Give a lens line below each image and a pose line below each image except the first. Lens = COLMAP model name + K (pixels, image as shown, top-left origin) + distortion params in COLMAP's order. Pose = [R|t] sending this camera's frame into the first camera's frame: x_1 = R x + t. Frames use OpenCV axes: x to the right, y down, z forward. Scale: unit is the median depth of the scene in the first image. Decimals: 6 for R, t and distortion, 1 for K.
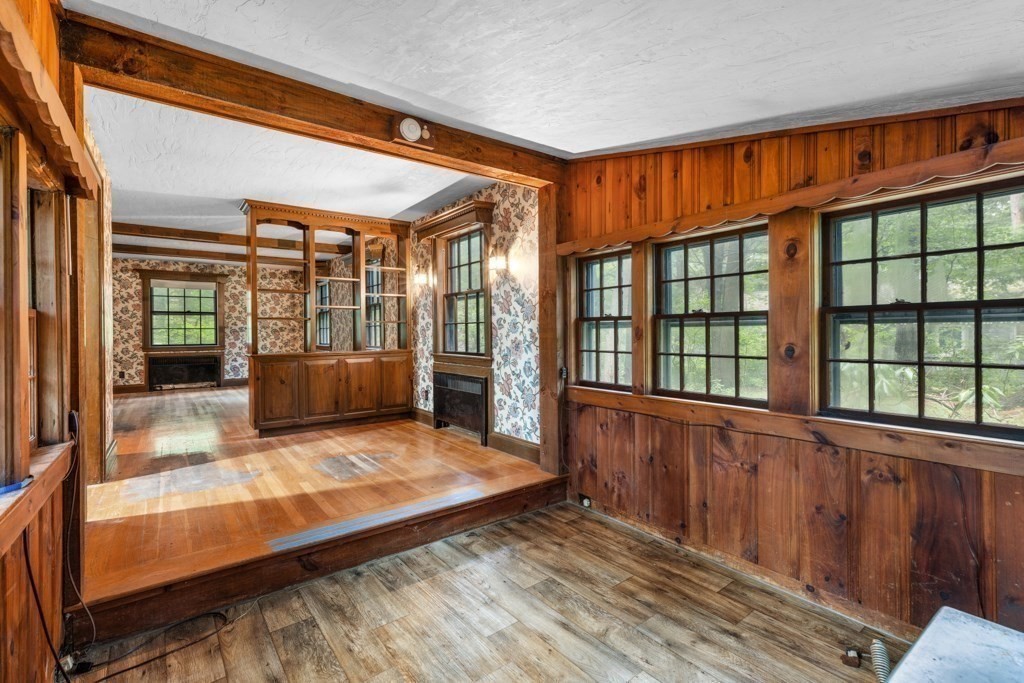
lens RADIAL K [[457.9, 0, 509.0], [0, 457.9, 329.8], [0, 0, 1]] dist [-0.001761, -0.000161]
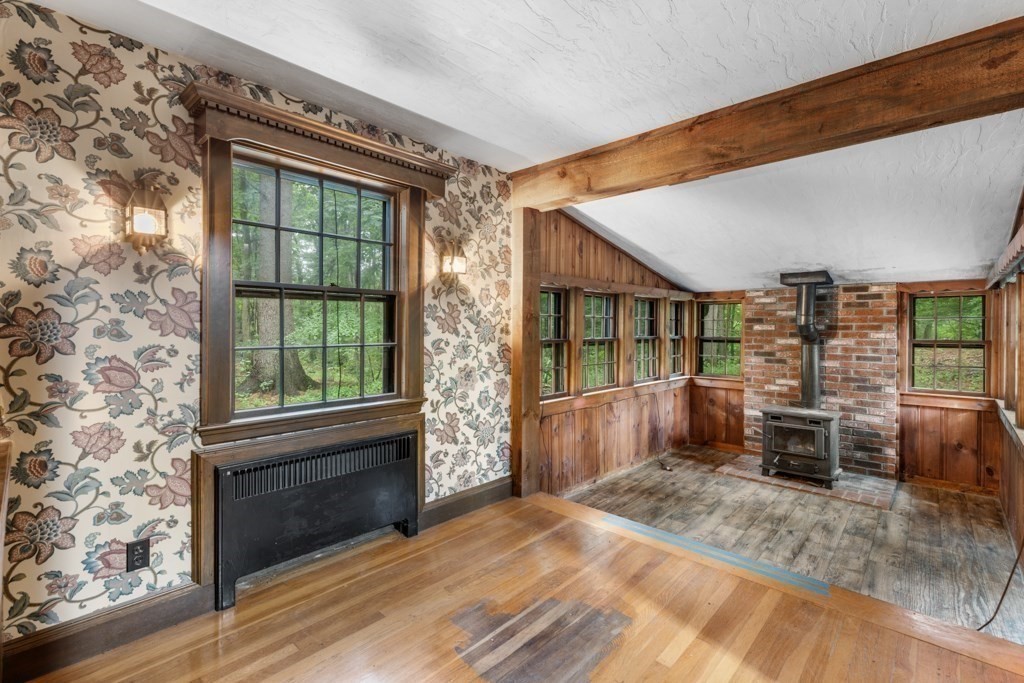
lens RADIAL K [[467.0, 0, 512.8], [0, 467.0, 329.4], [0, 0, 1]] dist [0.001945, 0.000090]
pose [[-0.180272, 0.004410, 0.983607, -0.814004], [-0.005094, 0.999972, -0.005417, -0.040164], [-0.983604, -0.005987, -0.180245, 1.088731]]
